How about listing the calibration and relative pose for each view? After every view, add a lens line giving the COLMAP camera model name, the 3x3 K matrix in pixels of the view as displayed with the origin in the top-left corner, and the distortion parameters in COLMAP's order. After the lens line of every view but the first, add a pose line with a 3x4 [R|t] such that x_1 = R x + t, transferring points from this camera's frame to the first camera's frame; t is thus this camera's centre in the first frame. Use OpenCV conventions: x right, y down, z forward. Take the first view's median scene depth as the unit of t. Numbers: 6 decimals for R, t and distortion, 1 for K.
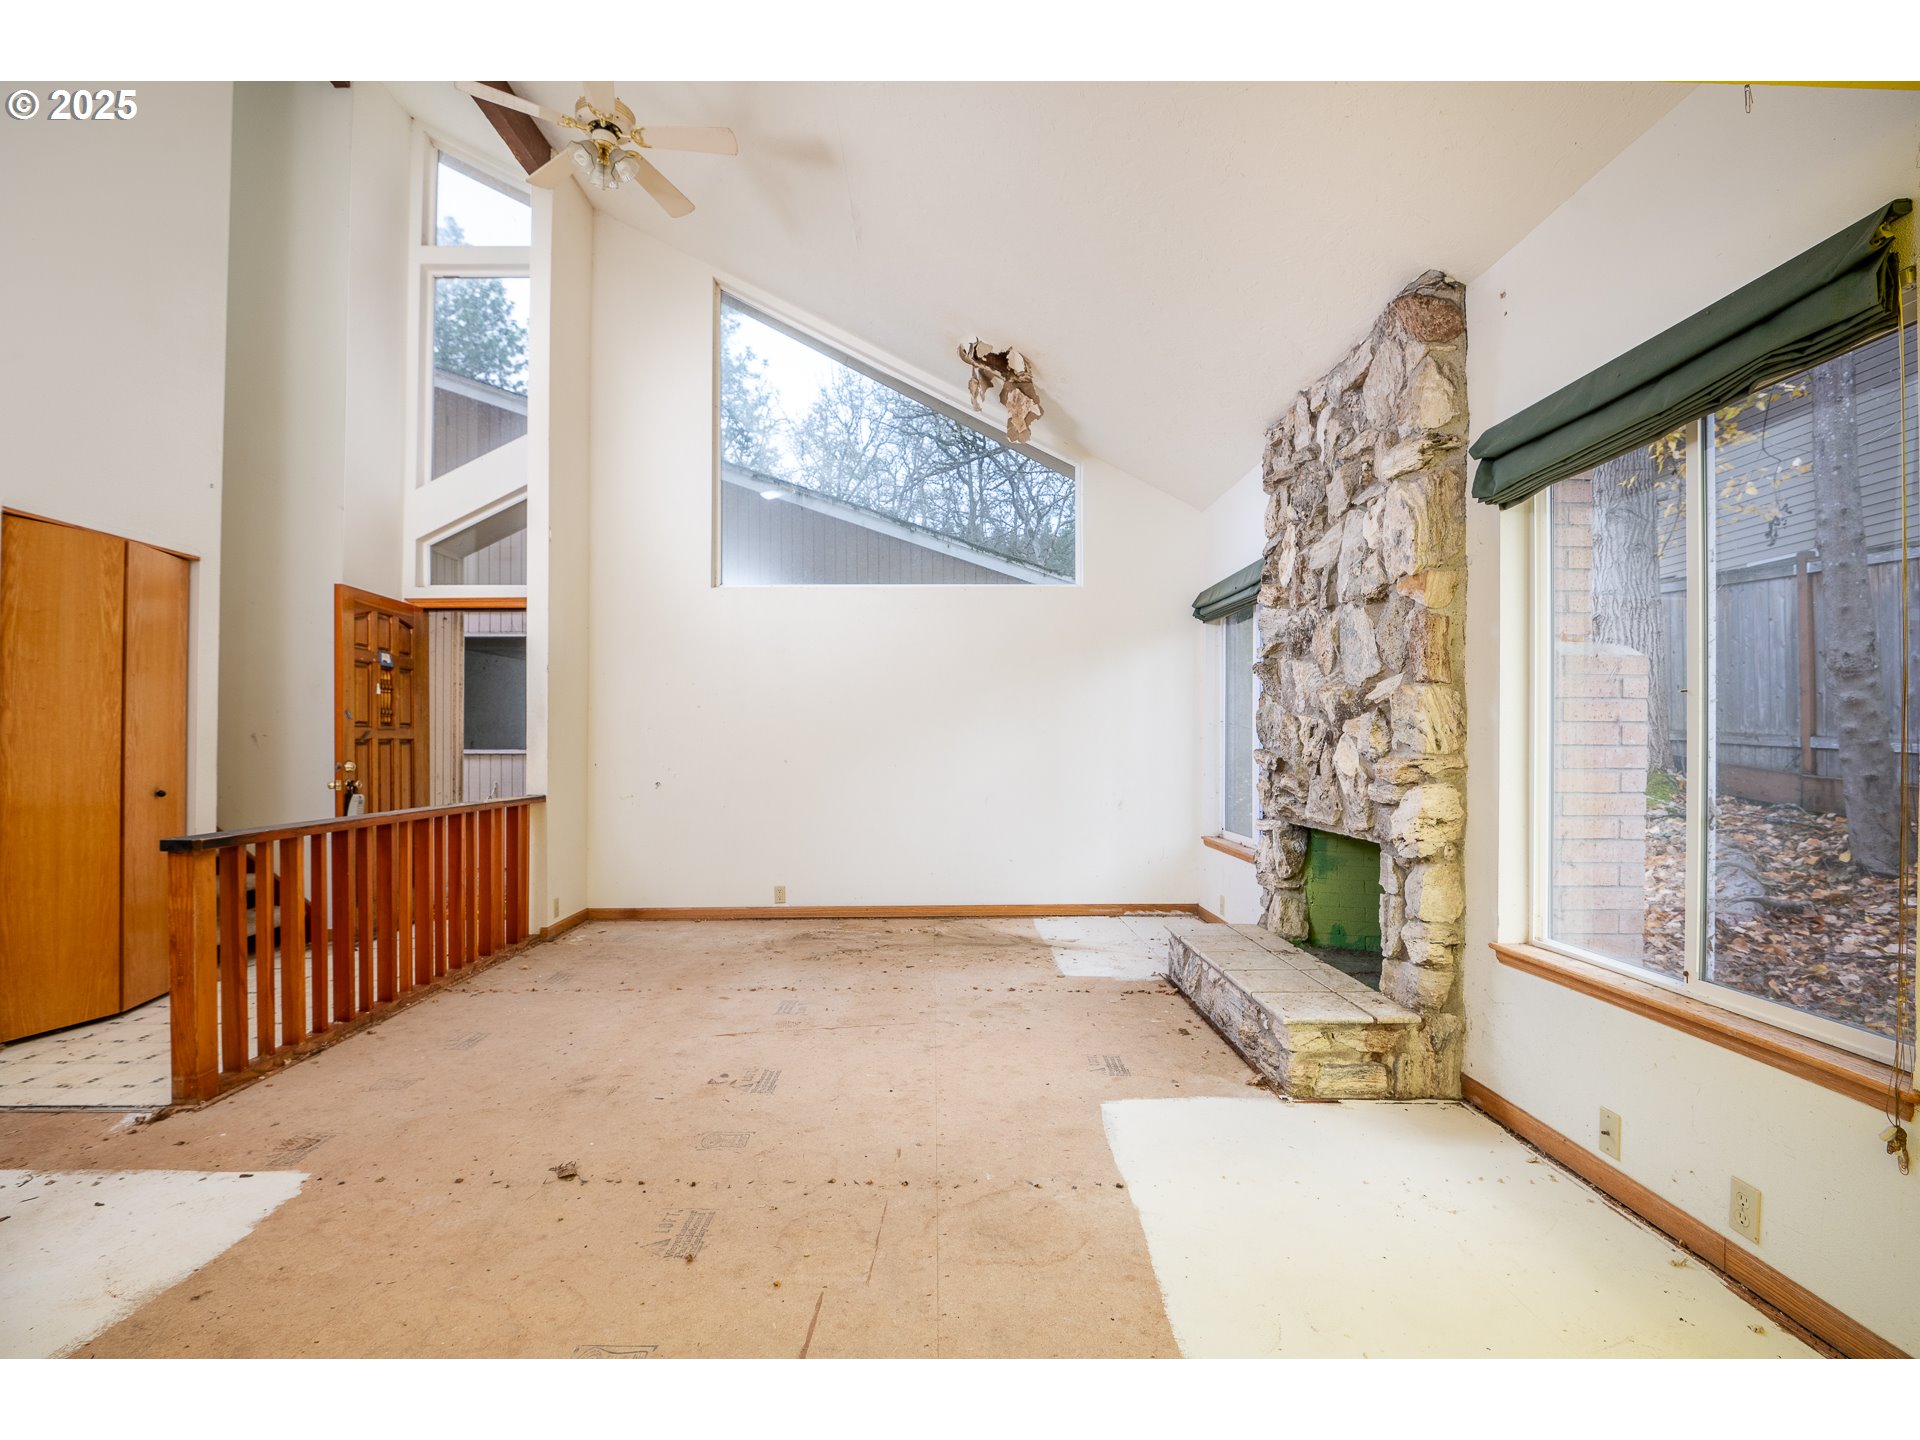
lens RADIAL K [[878.7, 0, 960.0], [0, 878.7, 720.0], [0, 0, 1]] dist [-0.025919, 0.001149]
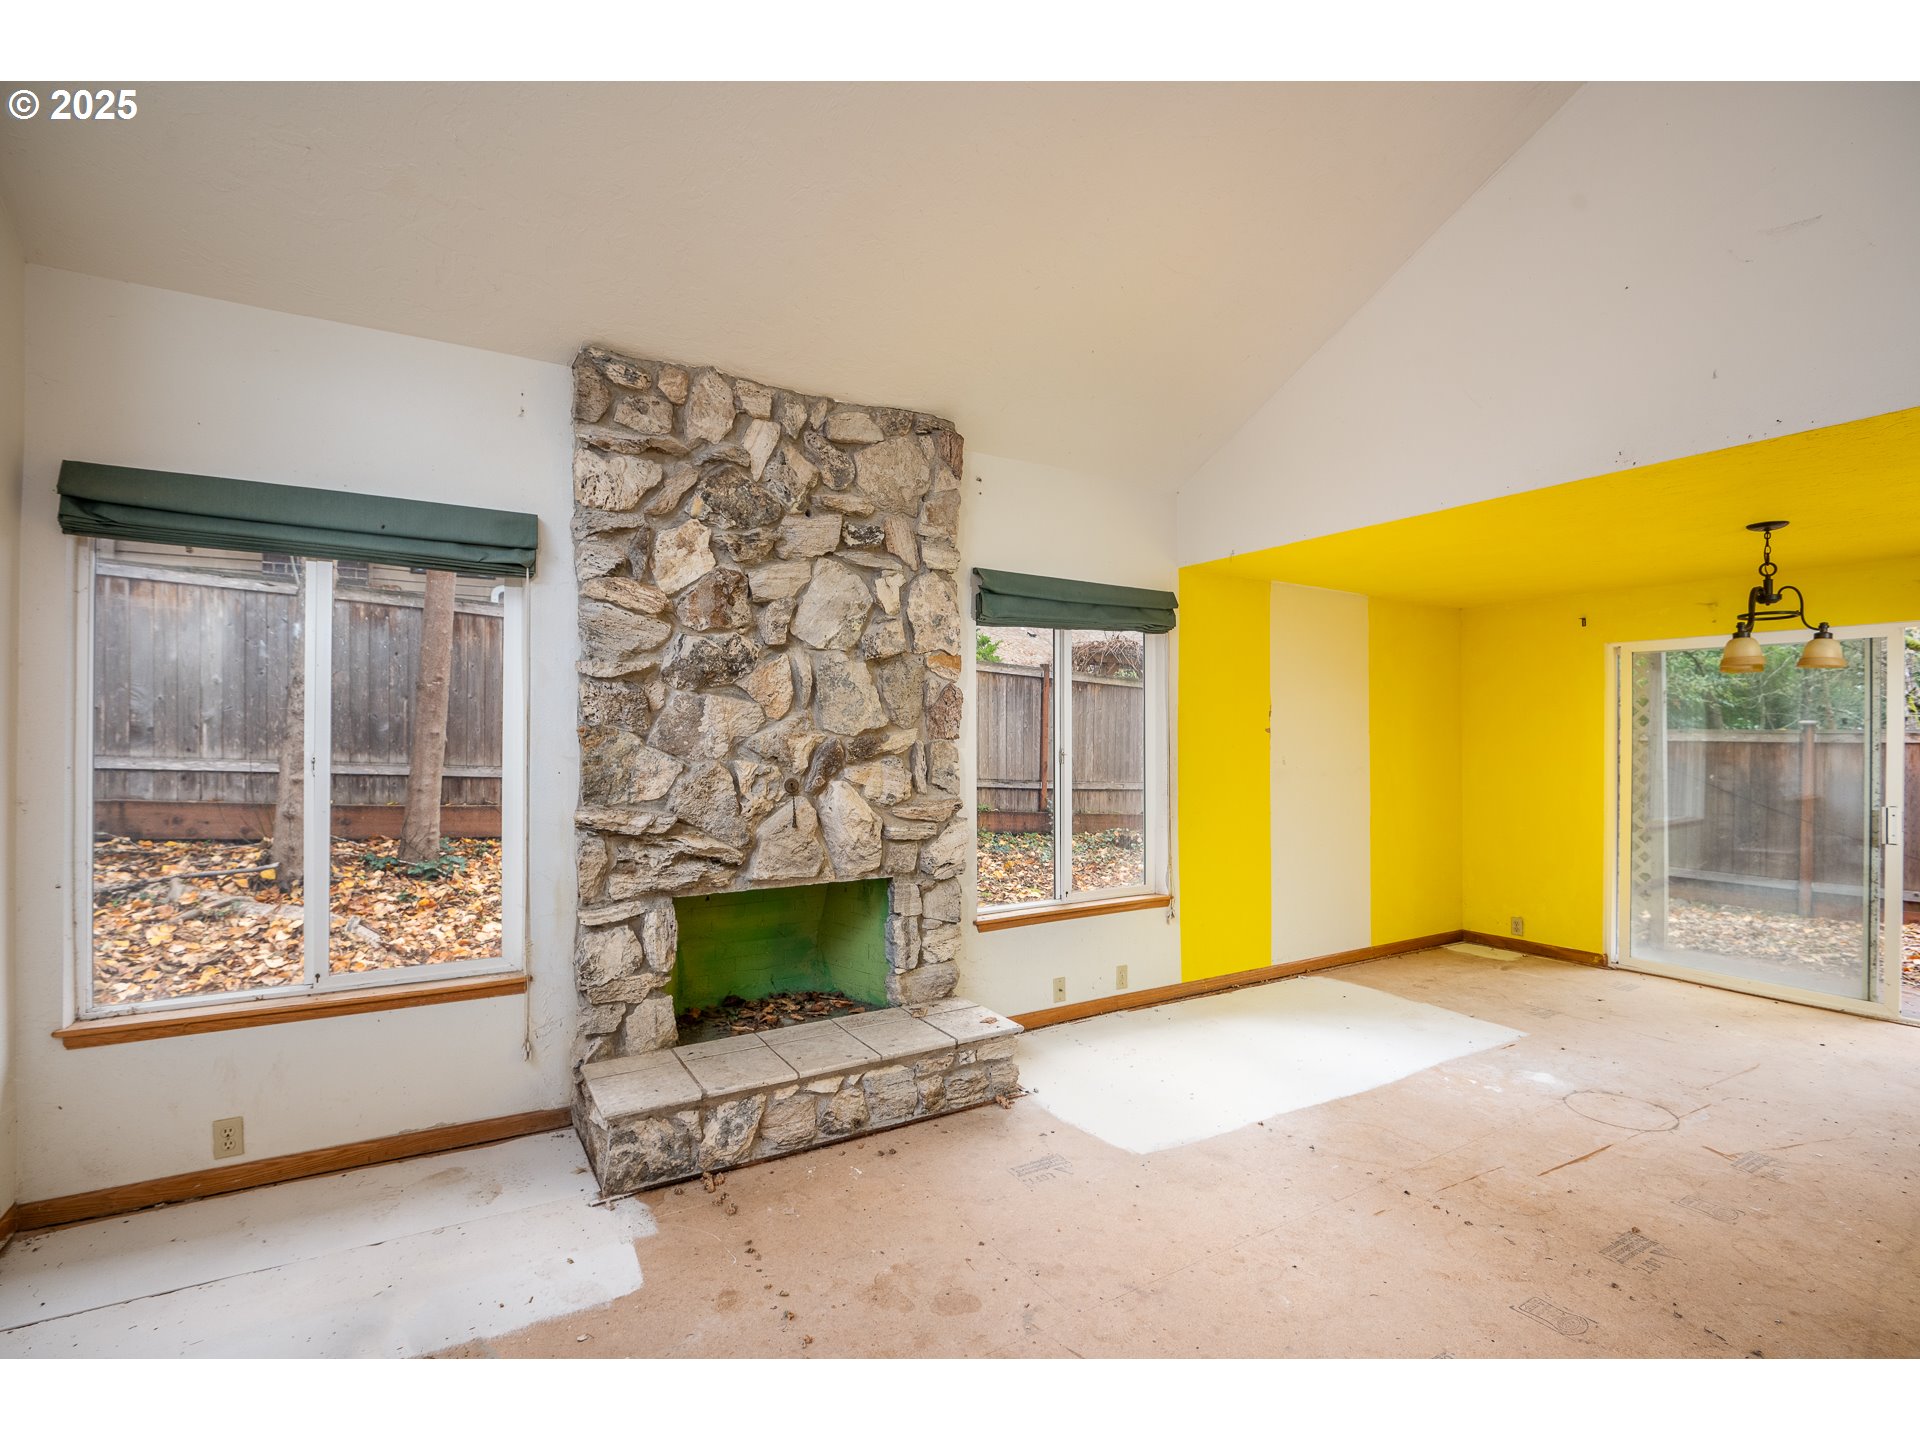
lens RADIAL K [[876.6, 0, 959.5], [0, 876.6, 730.9], [0, 0, 1]] dist [-0.009273, -0.000830]
pose [[-0.490697, -0.006815, 0.871304, -0.536237], [-0.028121, 0.999572, -0.008019, -0.041065], [-0.870876, -0.028436, -0.490679, 1.447655]]
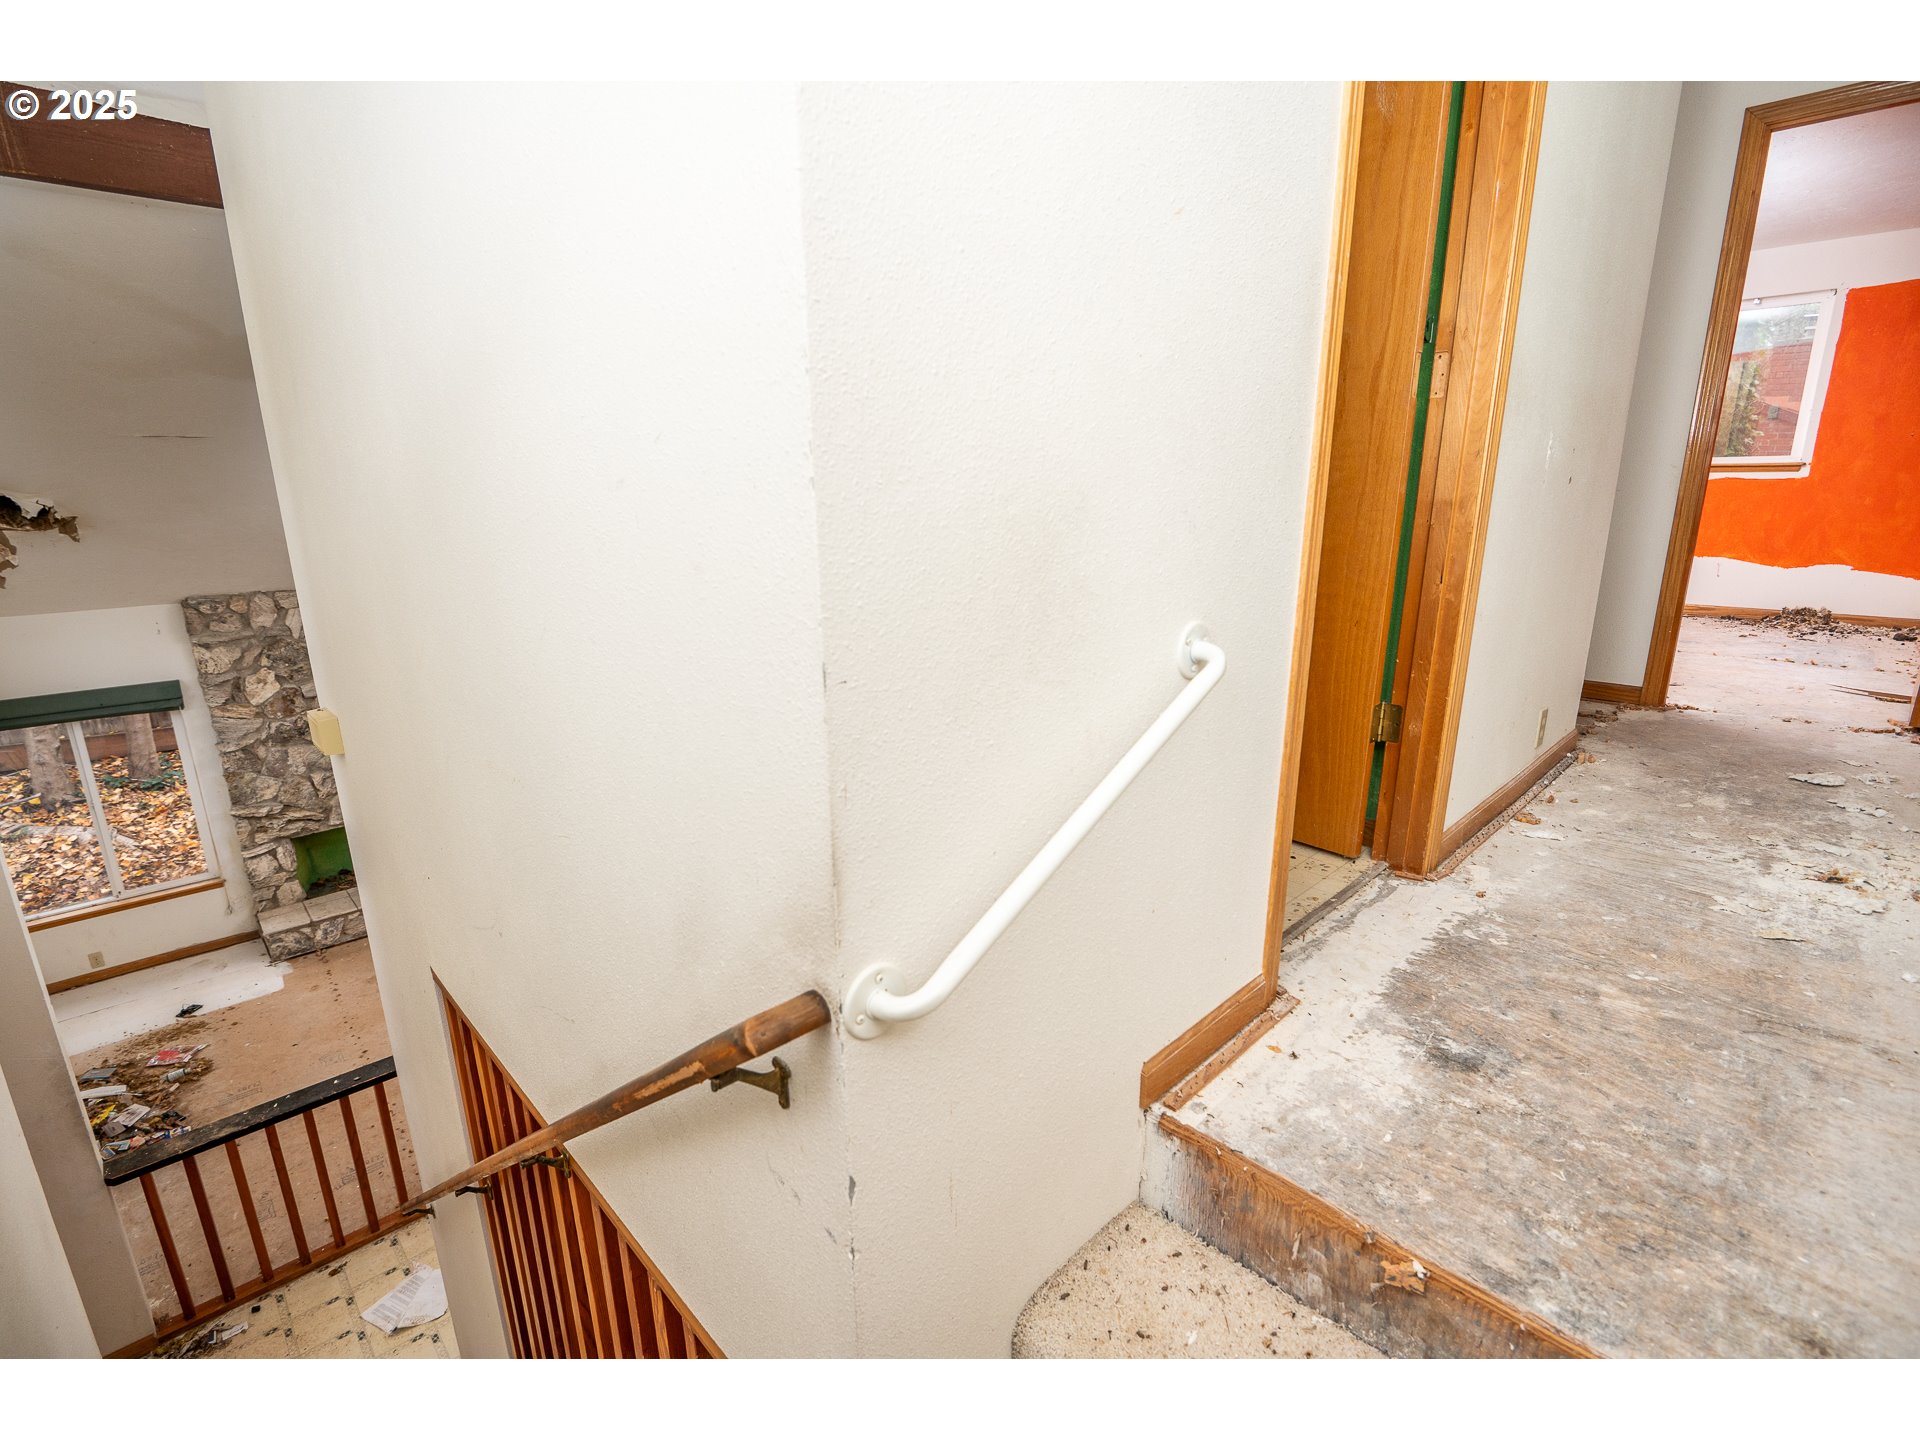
lens RADIAL K [[878.7, 0, 960.0], [0, 878.7, 720.0], [0, 0, 1]] dist [-0.025919, 0.001149]
pose [[-0.672490, -0.188411, 0.715722, -2.098511], [-0.011571, 0.969612, 0.244374, -0.672756], [-0.740016, 0.156058, -0.654235, 1.369135]]
